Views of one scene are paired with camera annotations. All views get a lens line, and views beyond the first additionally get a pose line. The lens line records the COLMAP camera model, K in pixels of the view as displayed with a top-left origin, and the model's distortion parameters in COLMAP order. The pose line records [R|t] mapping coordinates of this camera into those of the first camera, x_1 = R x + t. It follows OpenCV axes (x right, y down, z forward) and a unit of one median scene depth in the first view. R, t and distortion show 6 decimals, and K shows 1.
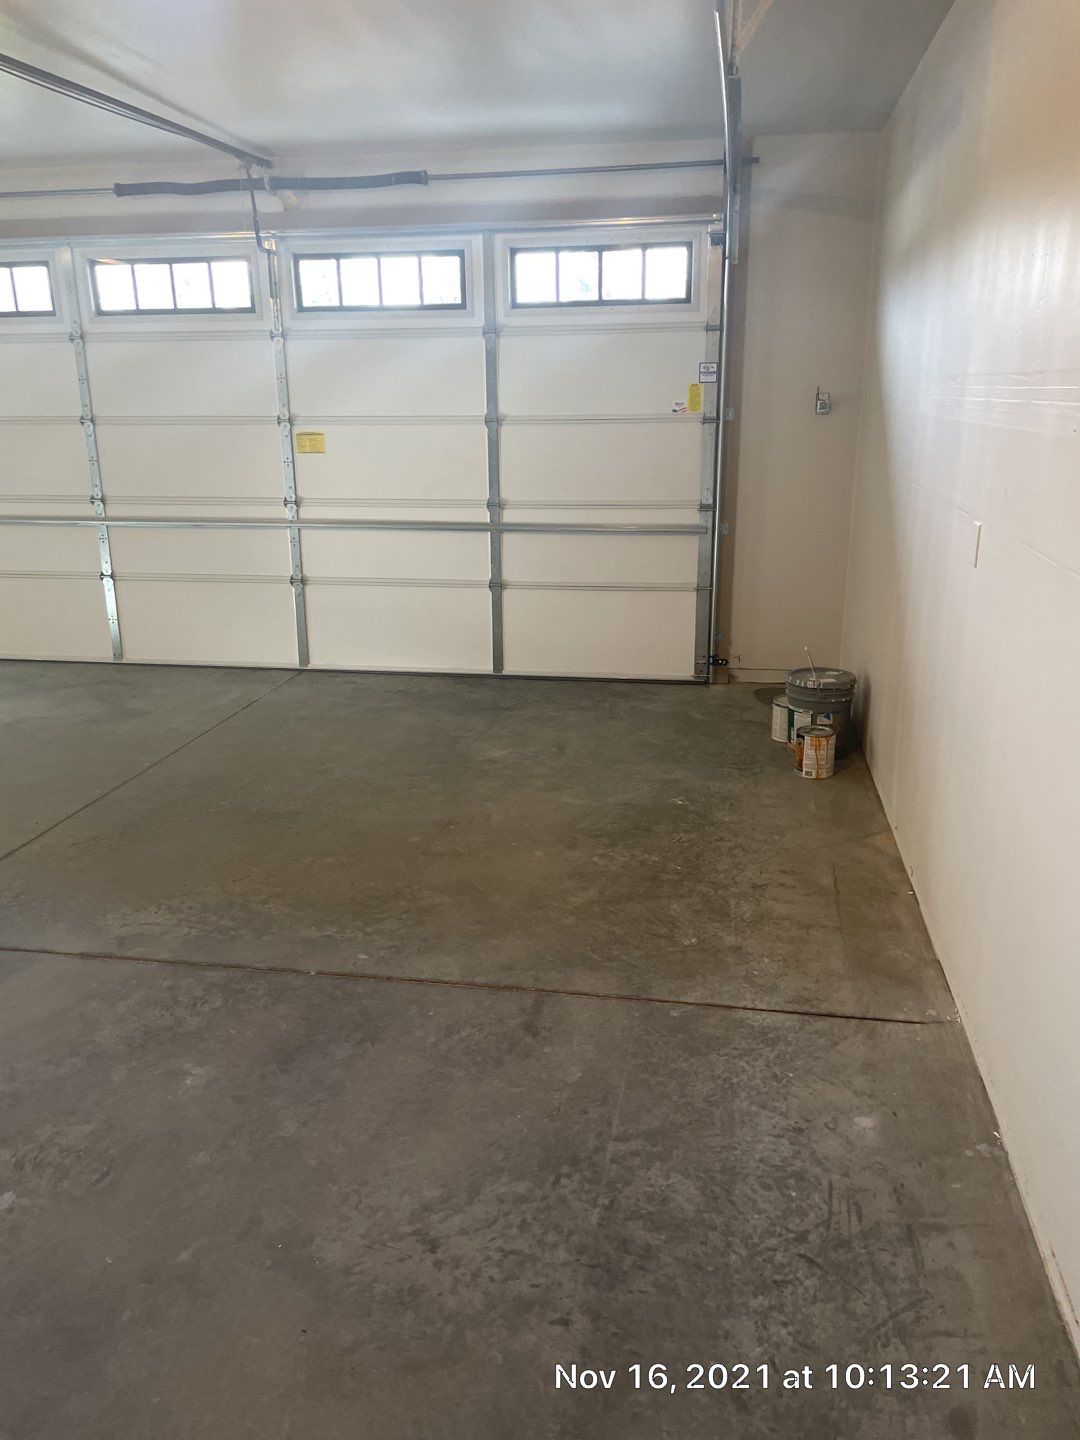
lens RADIAL K [[1106.7, 0, 540.0], [0, 1106.7, 720.0], [0, 0, 1]] dist [0.155942, -0.235042]
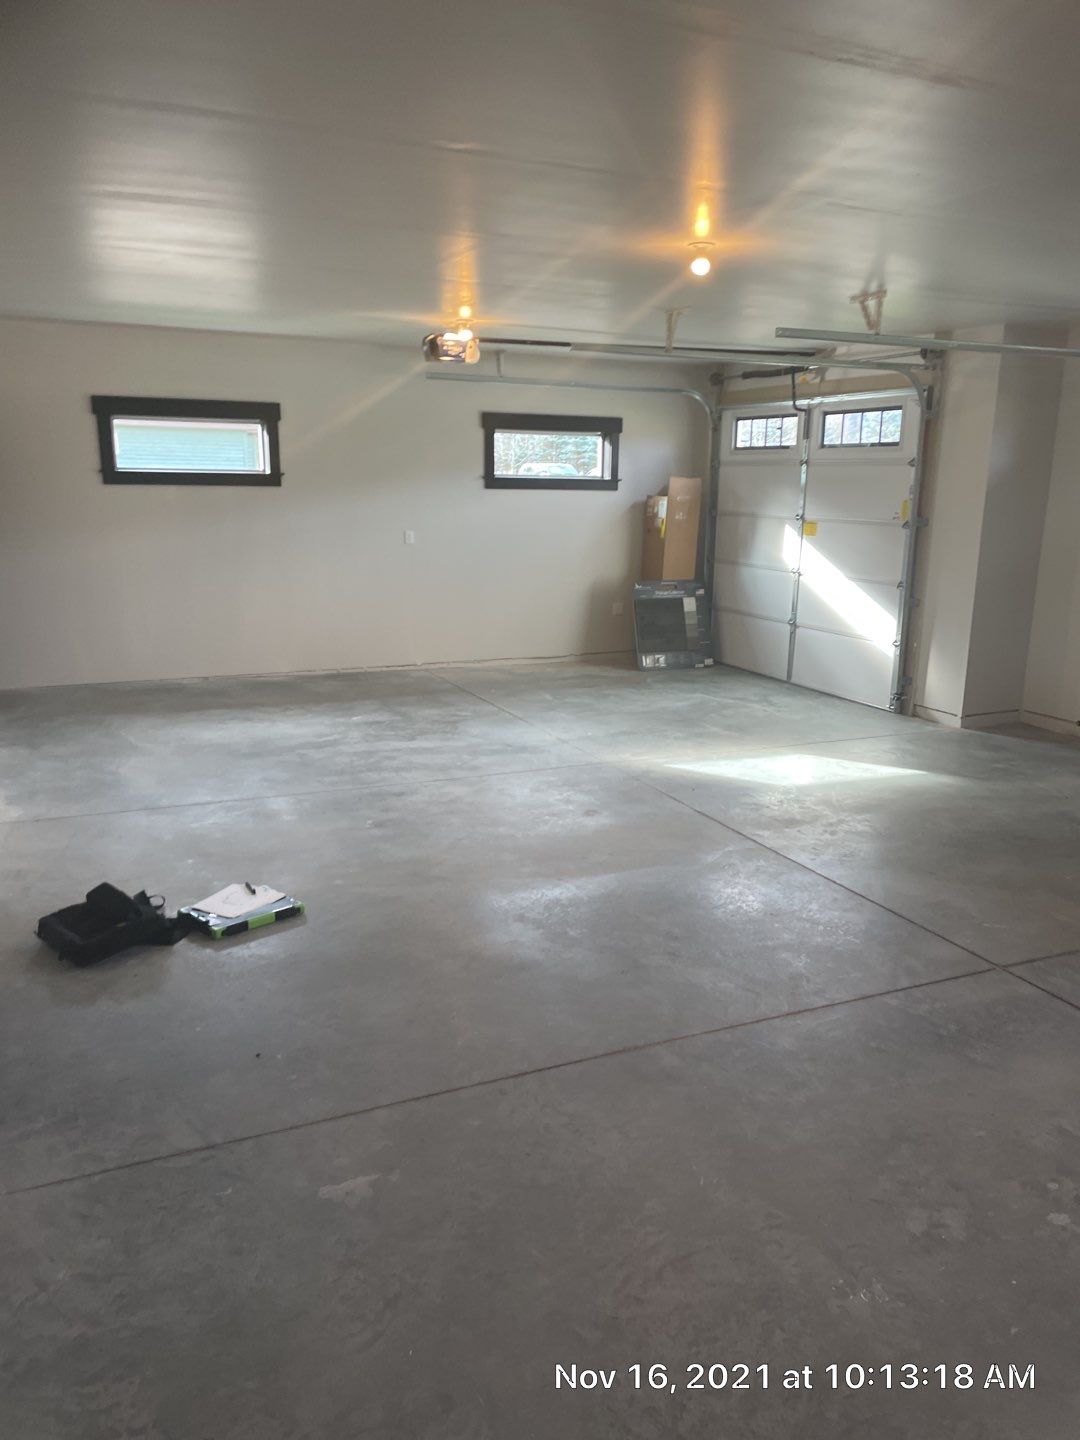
lens RADIAL K [[1106.7, 0, 540.0], [0, 1106.7, 720.0], [0, 0, 1]] dist [0.155942, -0.235042]
pose [[0.569498, 0.201830, -0.796829, 1.060984], [-0.276726, 0.959878, 0.045351, 0.030169], [0.774012, 0.194676, 0.602500, -0.159305]]
